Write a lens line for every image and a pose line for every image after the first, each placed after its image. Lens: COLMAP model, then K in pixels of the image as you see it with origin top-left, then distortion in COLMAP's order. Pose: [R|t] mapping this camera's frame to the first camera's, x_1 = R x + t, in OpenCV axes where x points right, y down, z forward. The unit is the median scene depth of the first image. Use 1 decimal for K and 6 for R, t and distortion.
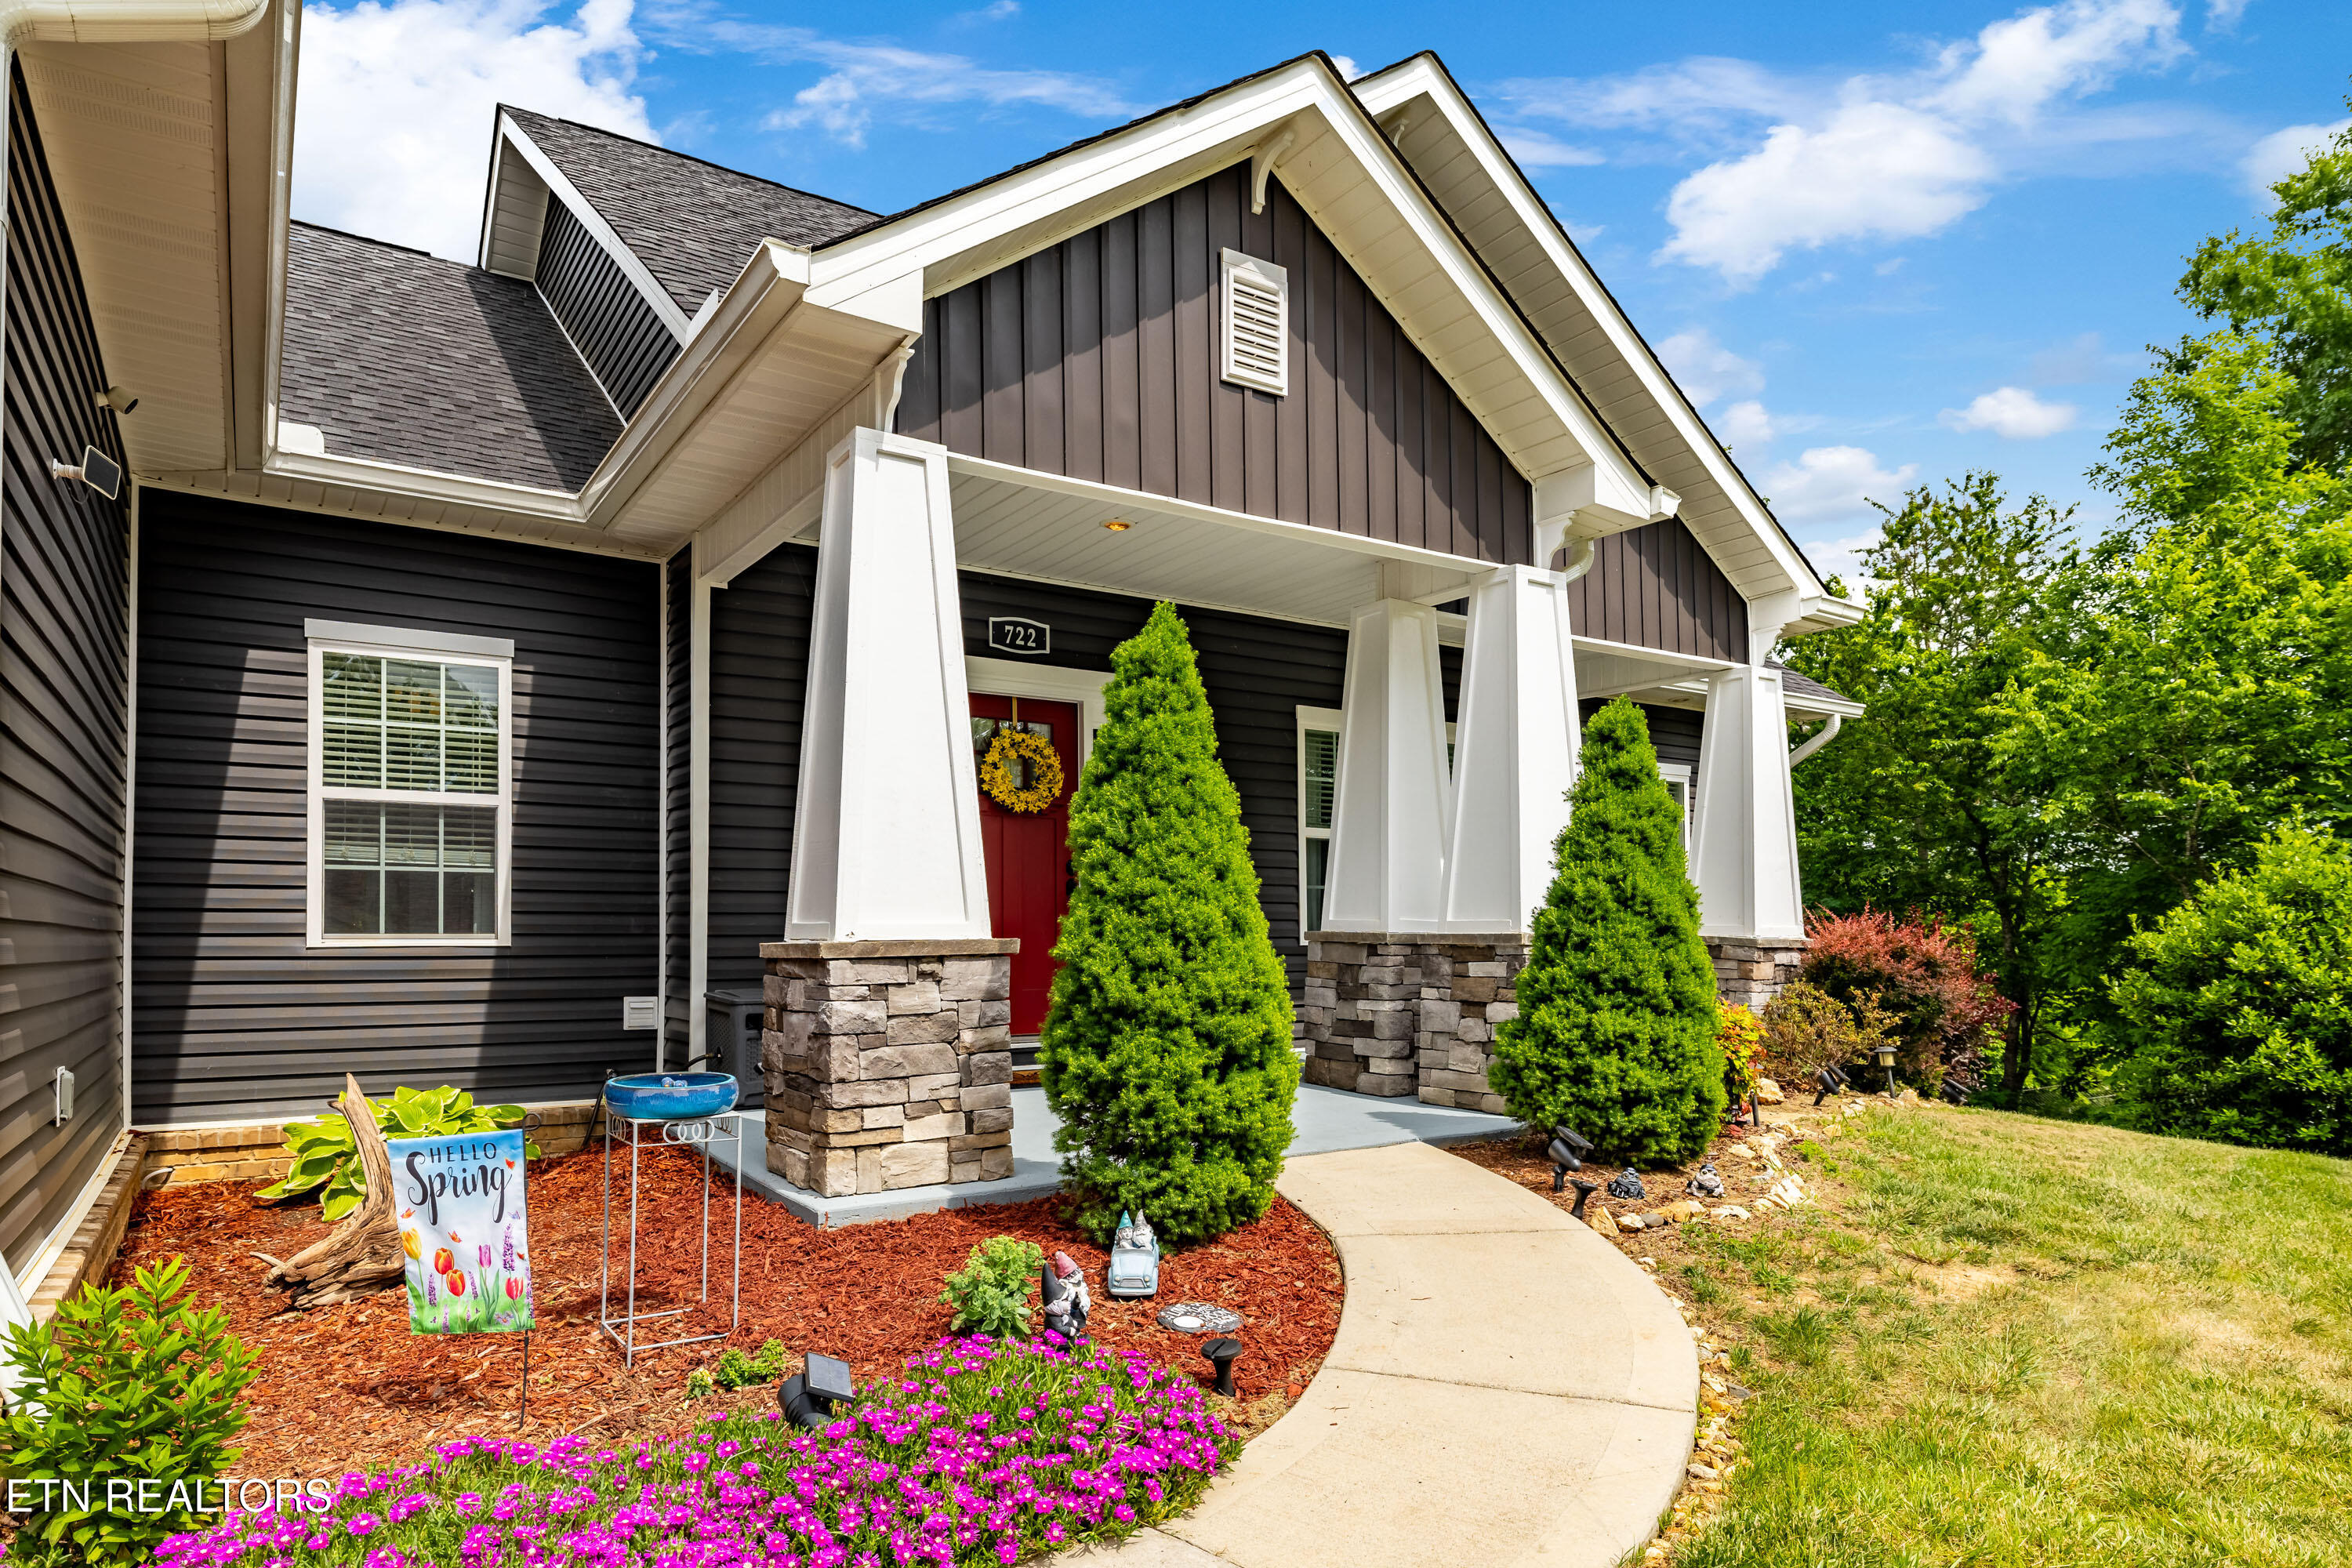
lens RADIAL K [[1378.3, 0, 1175.0], [0, 1378.3, 919.1], [0, 0, 1]] dist [-0.000705, 0.001309]
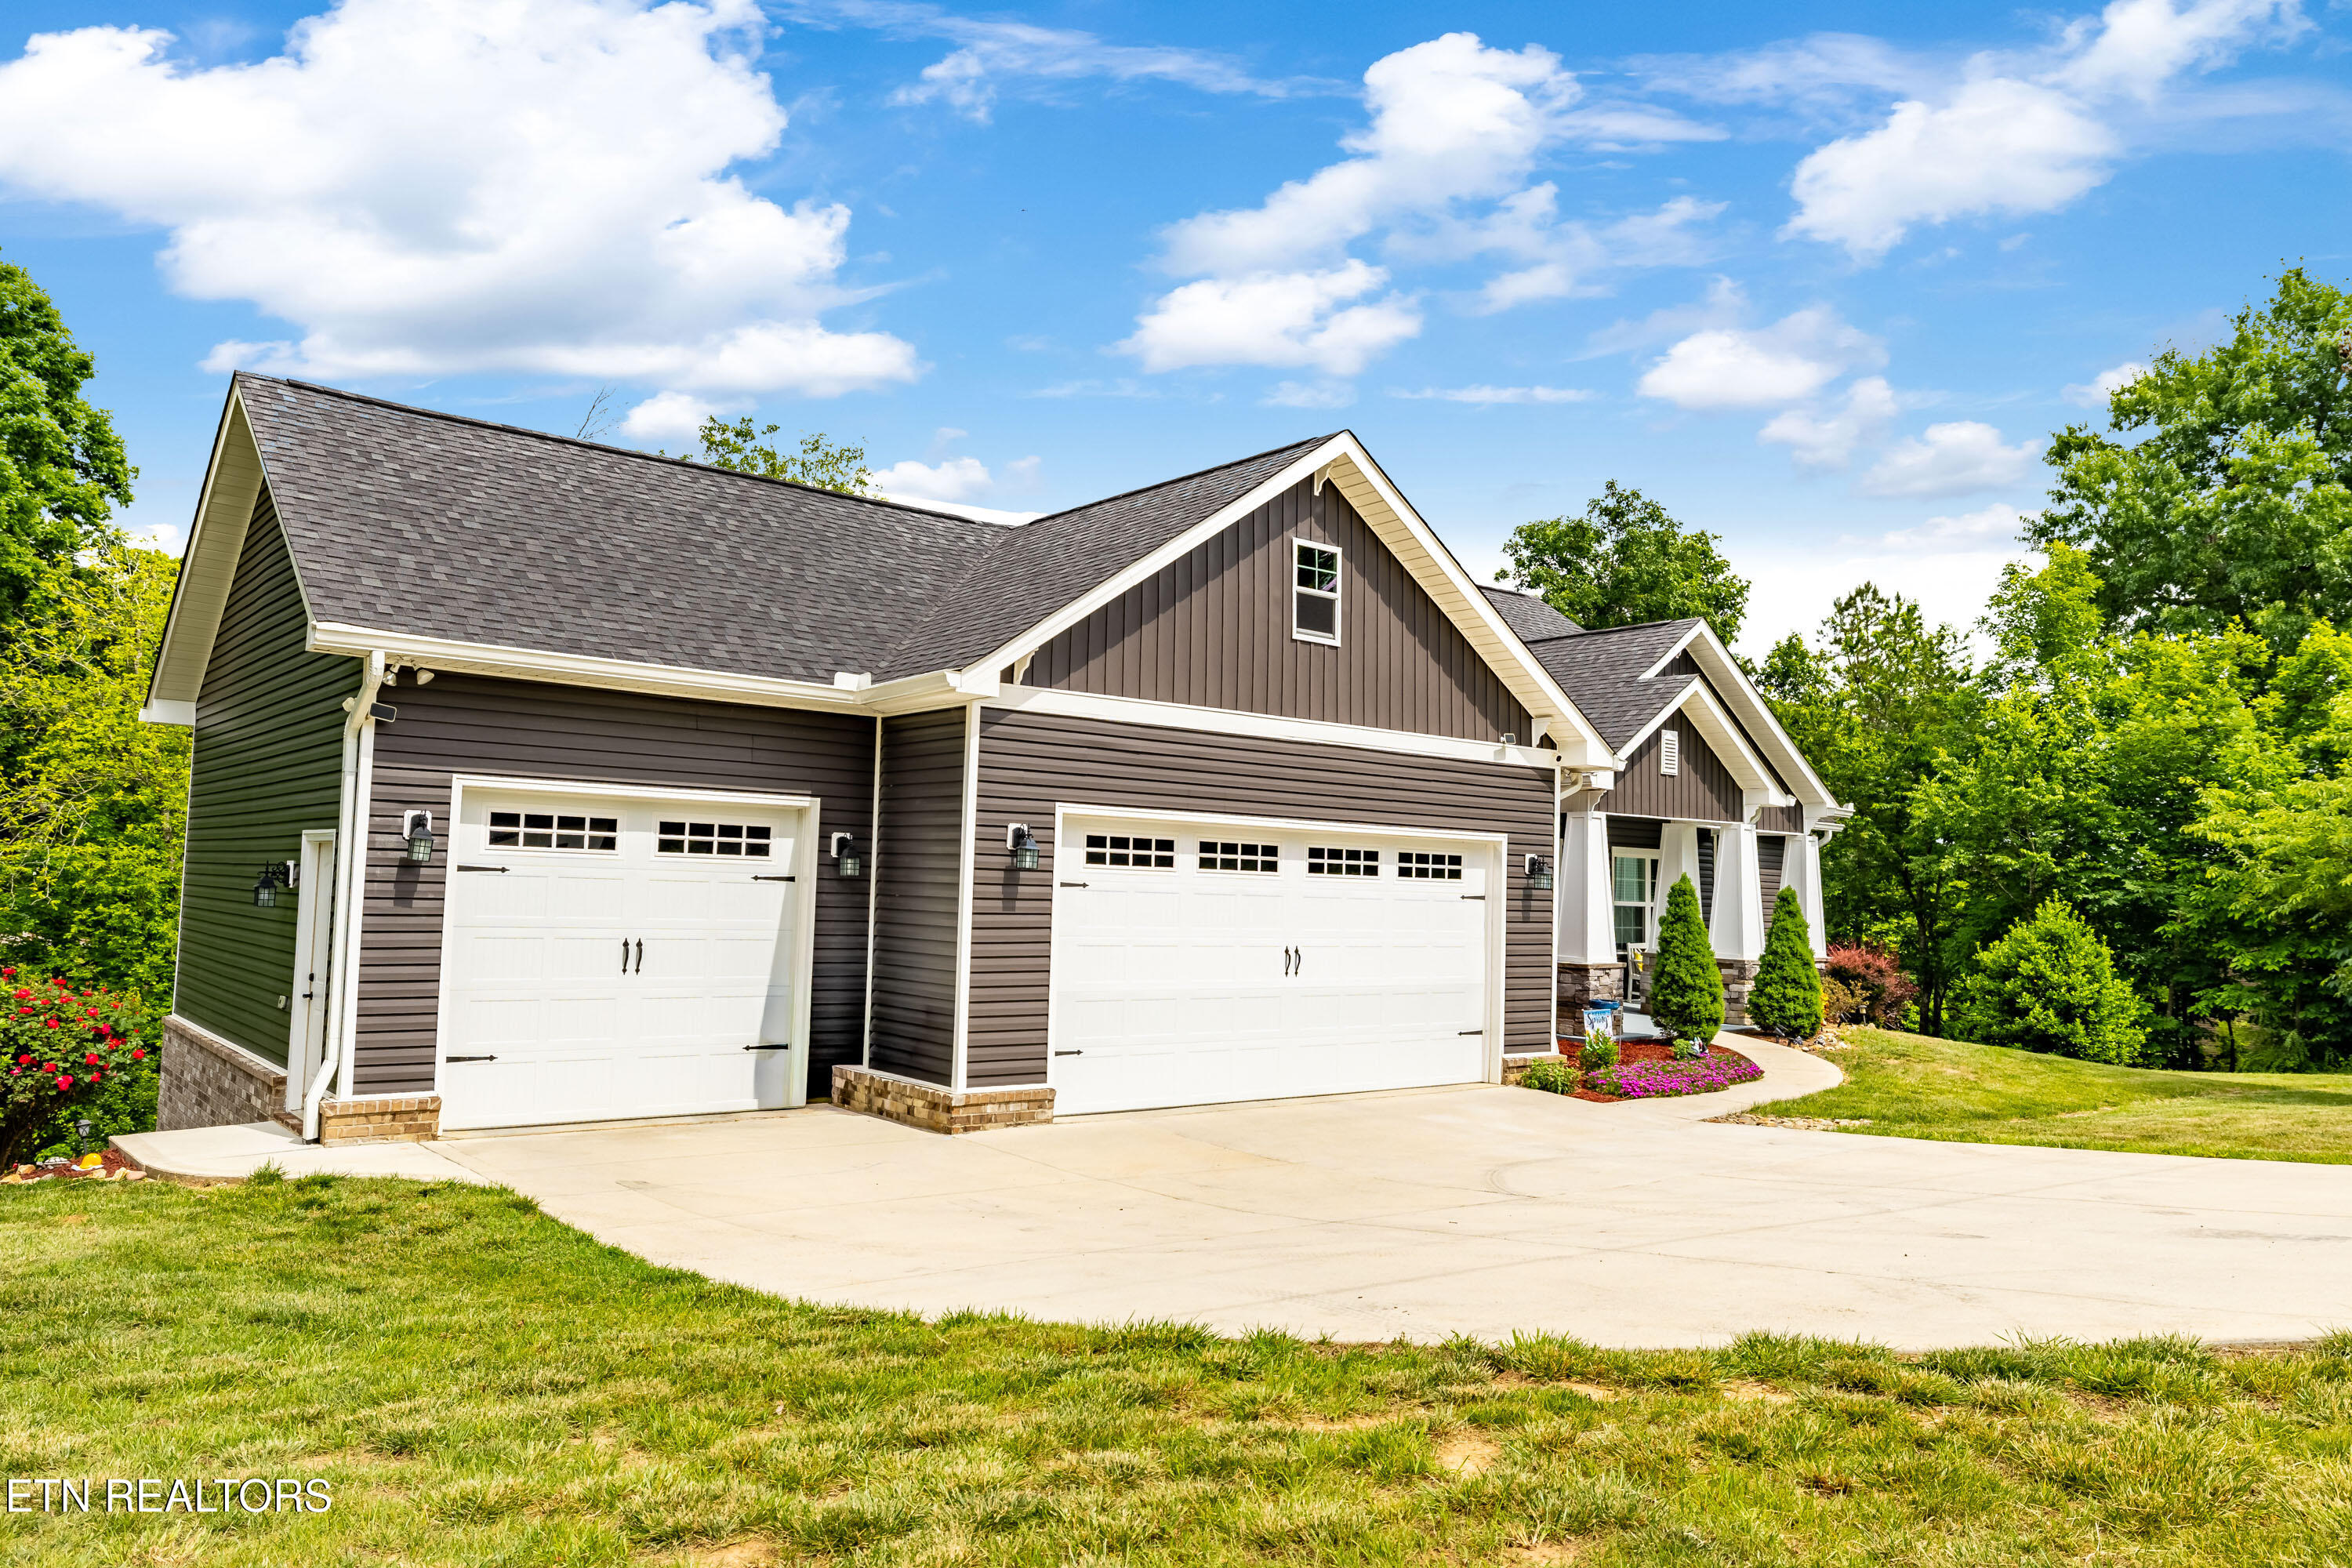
lens RADIAL K [[1600.7, 0, 1176.1], [0, 1600.7, 781.5], [0, 0, 1]] dist [0.000804, -0.000468]
pose [[0.994400, 0.037711, 0.098727, -0.867219], [-0.032783, 0.998157, -0.051075, -0.103391], [-0.100471, 0.047552, 0.993803, -1.502978]]
